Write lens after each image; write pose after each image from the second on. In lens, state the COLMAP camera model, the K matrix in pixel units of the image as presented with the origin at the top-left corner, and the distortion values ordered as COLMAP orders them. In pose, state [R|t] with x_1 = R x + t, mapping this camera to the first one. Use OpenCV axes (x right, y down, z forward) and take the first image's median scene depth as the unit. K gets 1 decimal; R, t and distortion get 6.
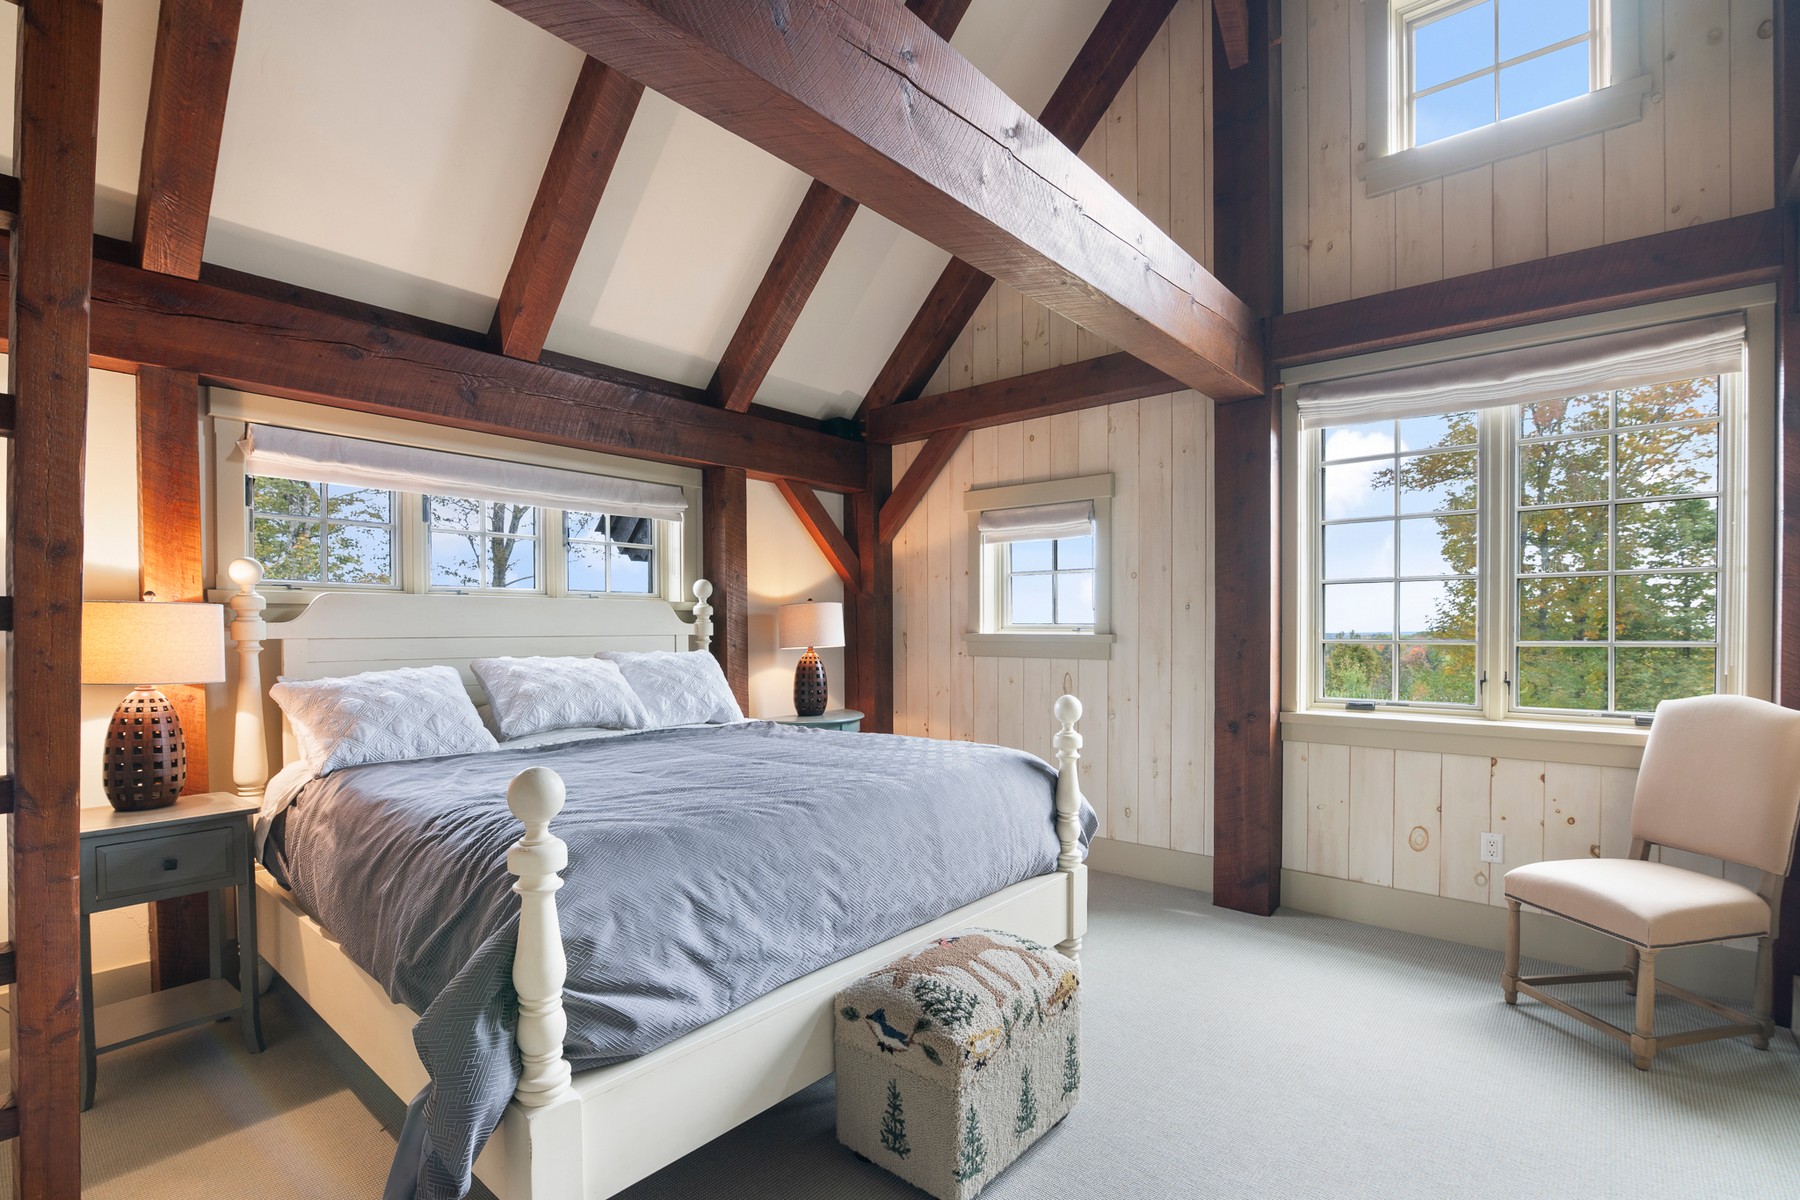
lens RADIAL K [[868.8, 0, 898.6], [0, 868.8, 640.5], [0, 0, 1]] dist [0.000708, 0.000181]
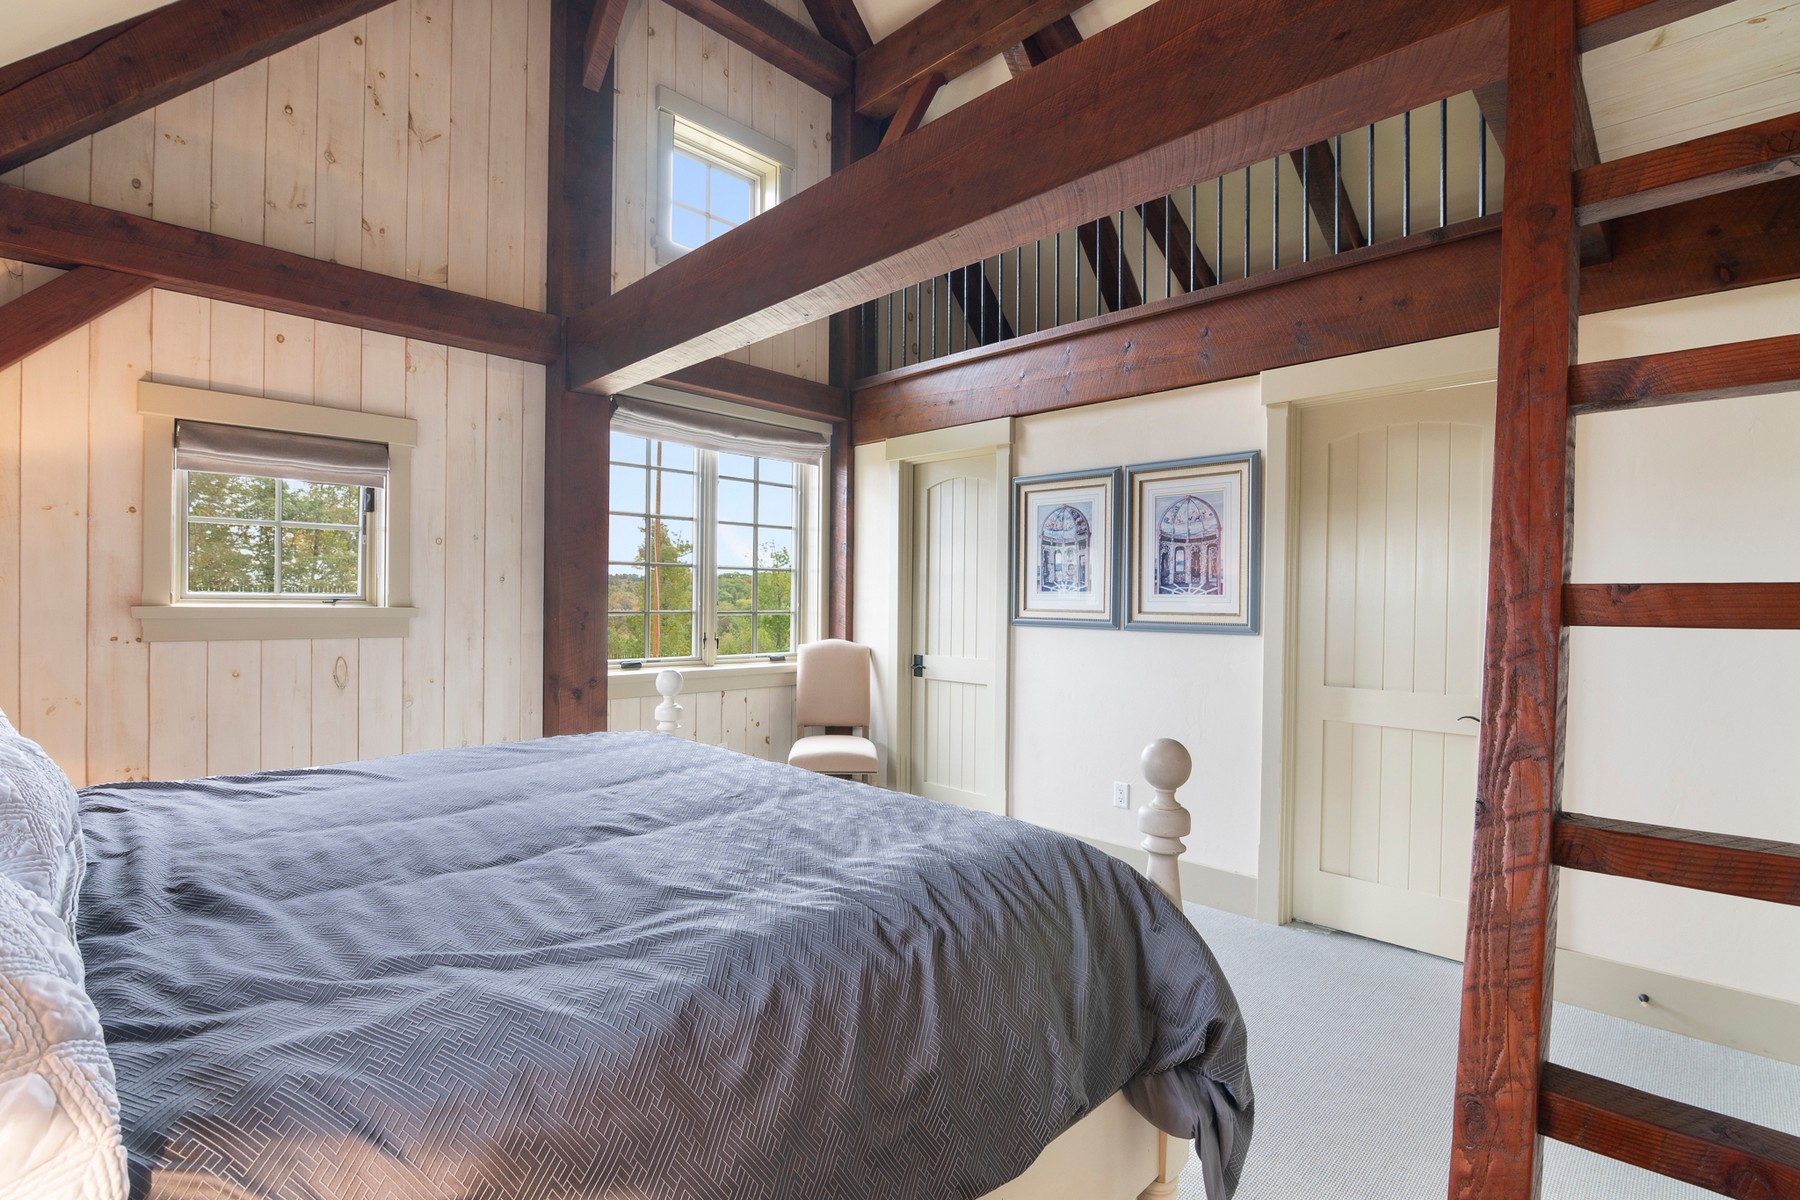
lens RADIAL K [[829.4, 0, 900.0], [0, 829.4, 600.0], [0, 0, 1]] dist [-0.000905, -0.000452]
pose [[0.085431, 0.002351, 0.996341, -0.524165], [0.002676, 0.999993, -0.002590, -0.010933], [-0.996341, 0.002888, 0.085424, 0.447658]]
